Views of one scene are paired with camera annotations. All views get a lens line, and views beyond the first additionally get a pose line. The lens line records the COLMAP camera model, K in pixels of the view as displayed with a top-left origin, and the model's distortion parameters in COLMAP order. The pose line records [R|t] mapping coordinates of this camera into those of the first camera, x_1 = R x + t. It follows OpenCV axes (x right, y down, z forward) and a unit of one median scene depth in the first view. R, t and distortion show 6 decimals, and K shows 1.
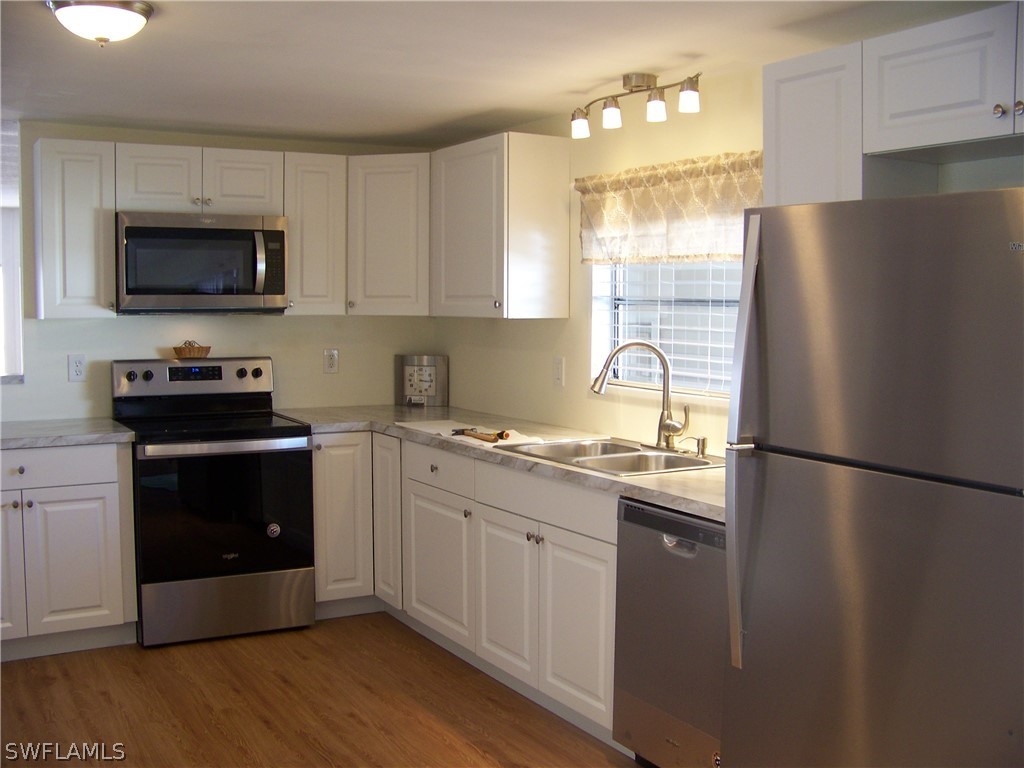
lens RADIAL K [[1064.8, 0, 512.0], [0, 1064.8, 384.0], [0, 0, 1]] dist [-0.256387, 0.333986]
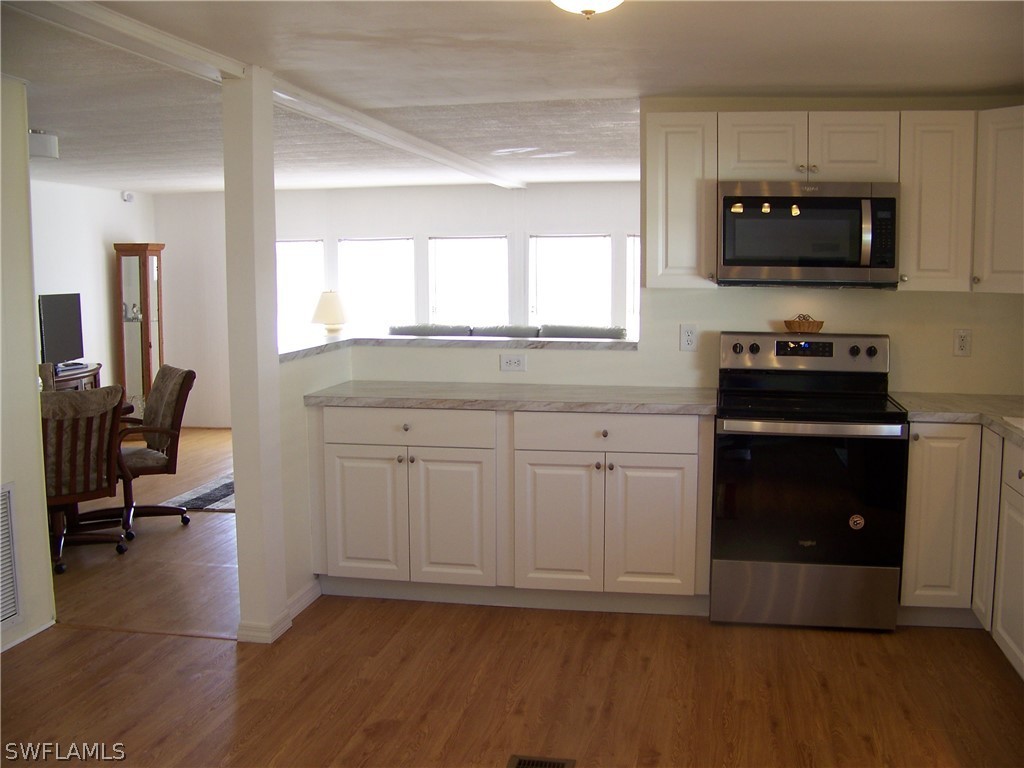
lens RADIAL K [[1066.0, 0, 509.5], [0, 1066.0, 389.7], [0, 0, 1]] dist [-0.235305, 0.249842]
pose [[0.753436, 0.069567, -0.653831, 0.131659], [-0.047495, 0.997548, 0.051408, -0.009903], [0.655804, -0.007679, 0.754892, 0.101222]]
